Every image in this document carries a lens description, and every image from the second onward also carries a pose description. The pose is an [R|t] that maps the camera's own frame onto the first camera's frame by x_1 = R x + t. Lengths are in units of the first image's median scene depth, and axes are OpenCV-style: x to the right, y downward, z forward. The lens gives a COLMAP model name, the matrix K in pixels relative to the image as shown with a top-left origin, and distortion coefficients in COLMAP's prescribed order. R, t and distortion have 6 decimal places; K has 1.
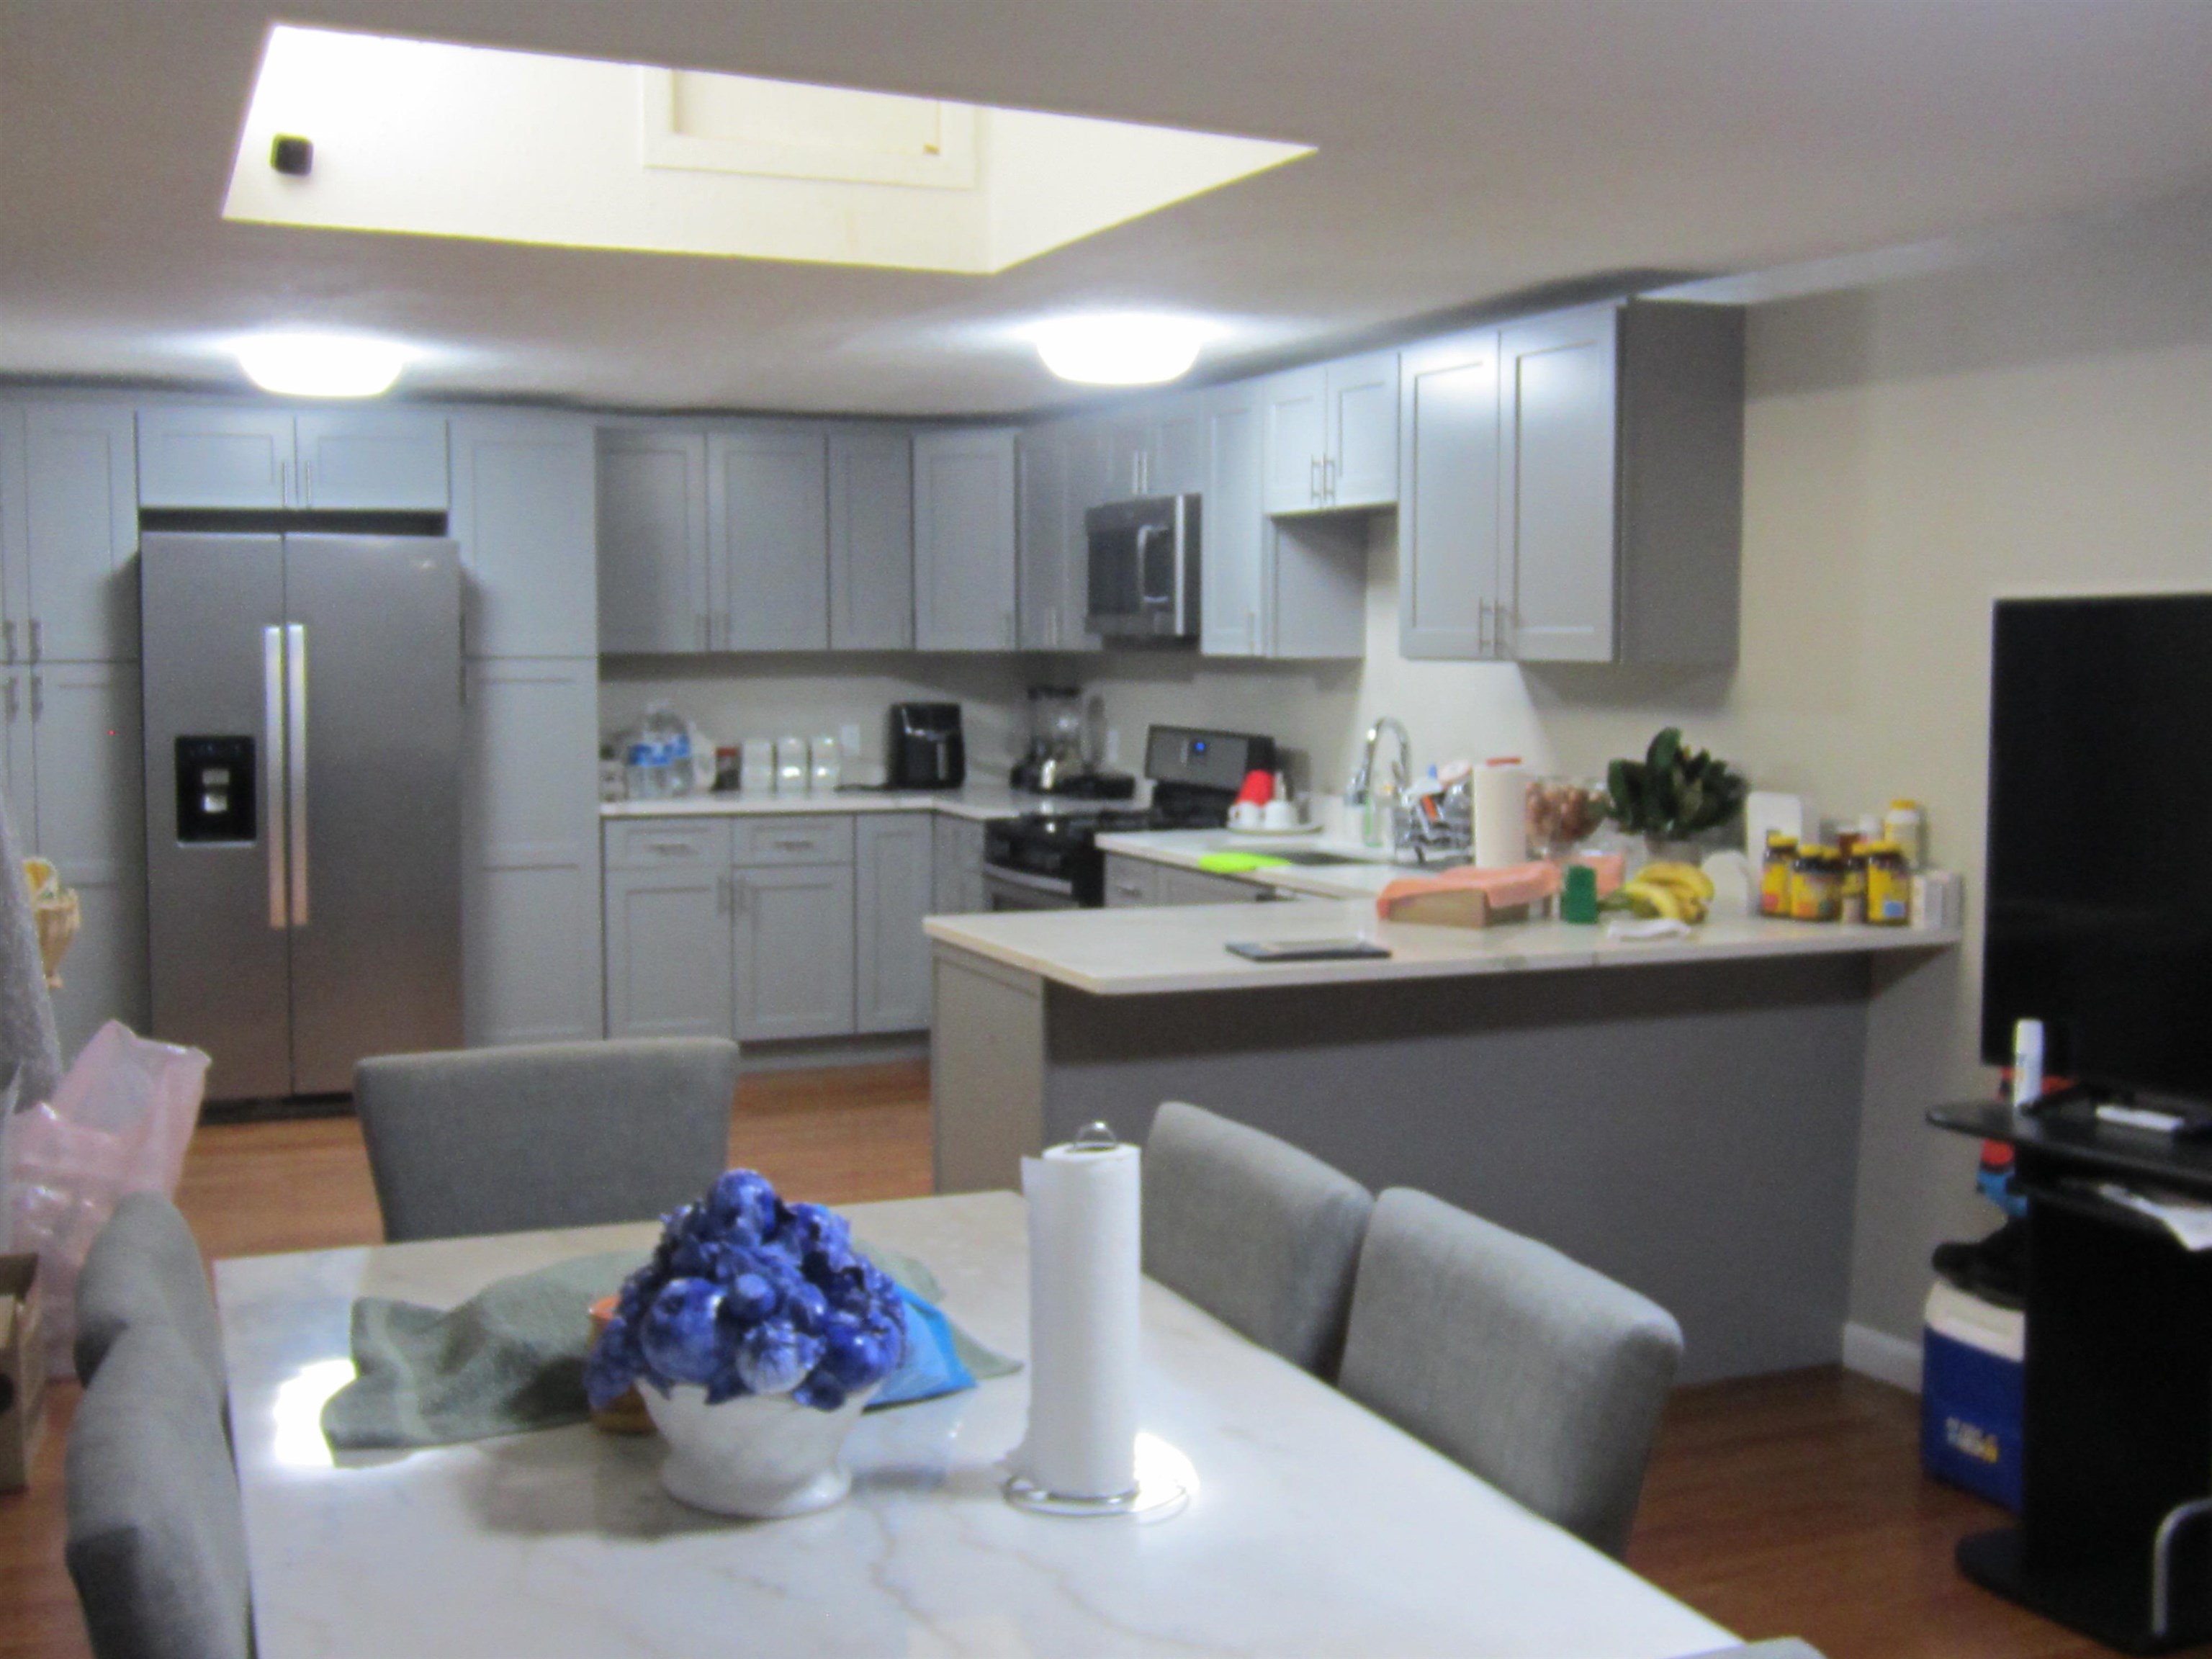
lens RADIAL K [[2398.0, 0, 1106.0], [0, 2398.0, 829.5], [0, 0, 1]] dist [-0.007069, -0.024995]
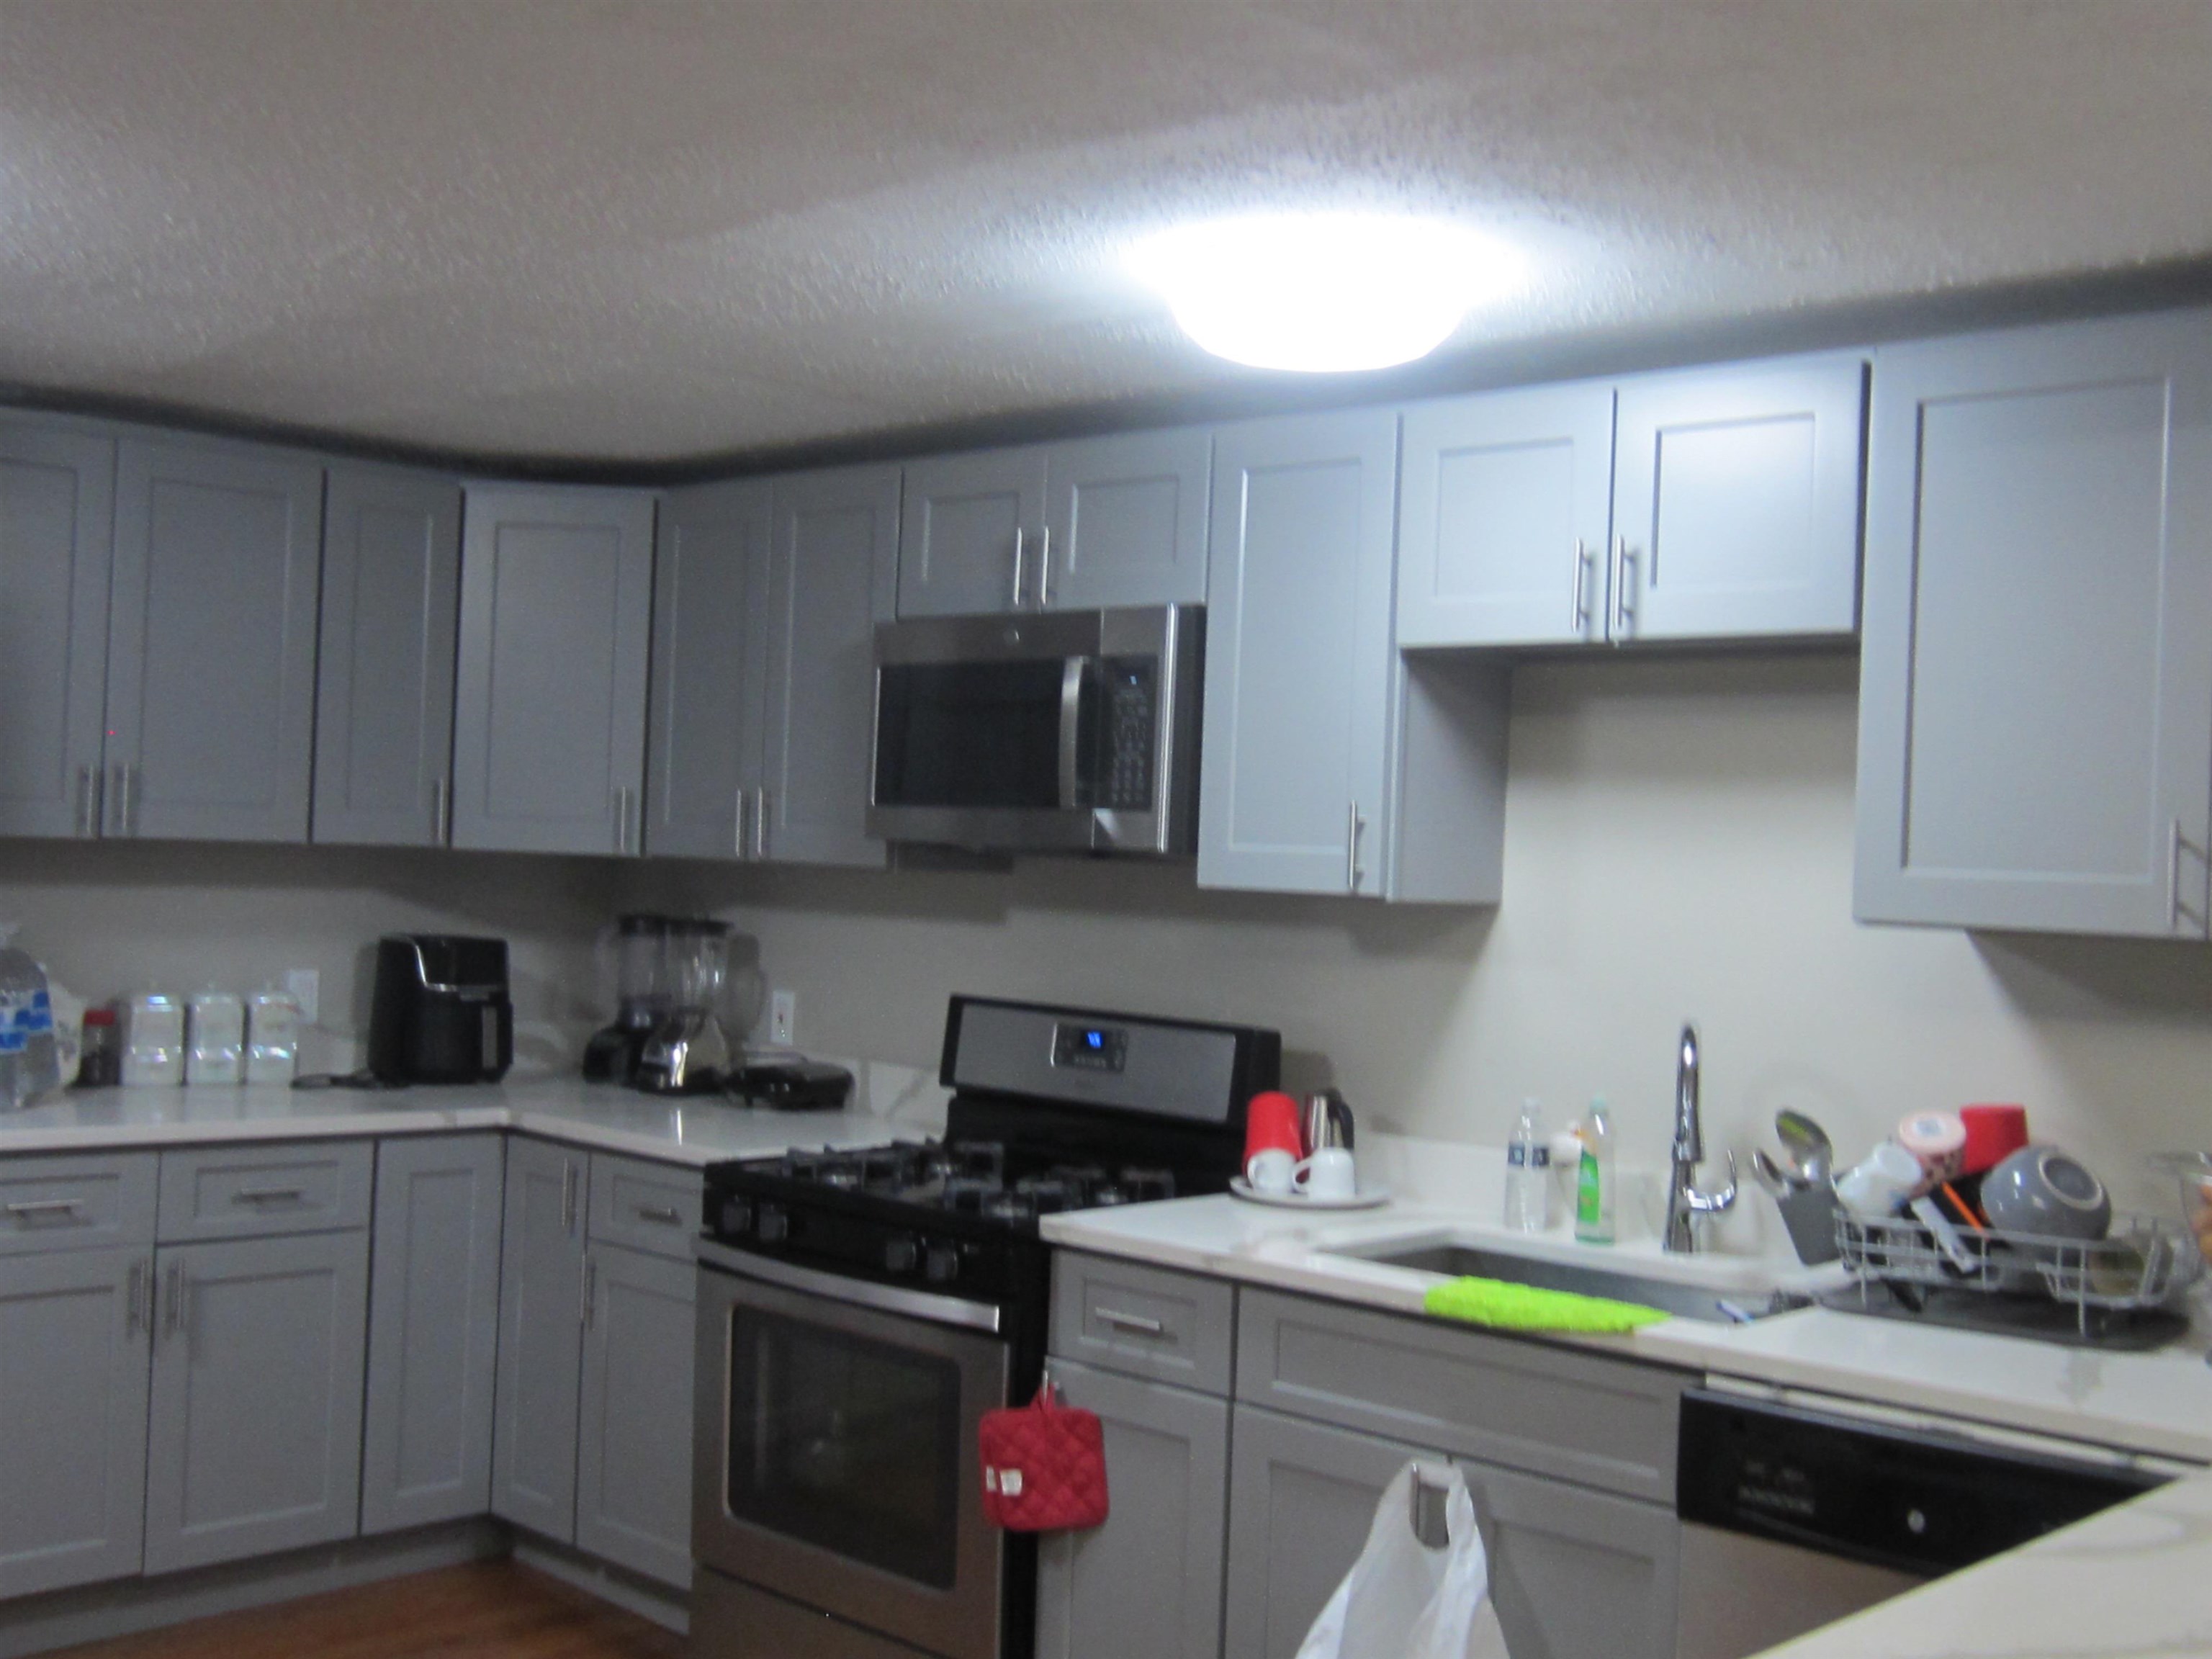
lens RADIAL K [[2398.0, 0, 1106.0], [0, 2398.0, 829.5], [0, 0, 1]] dist [-0.007069, -0.024995]
pose [[0.914932, 0.042981, 0.401314, -0.177723], [-0.009260, 0.996287, -0.085592, -0.032026], [-0.403503, 0.074595, 0.911933, 0.418856]]
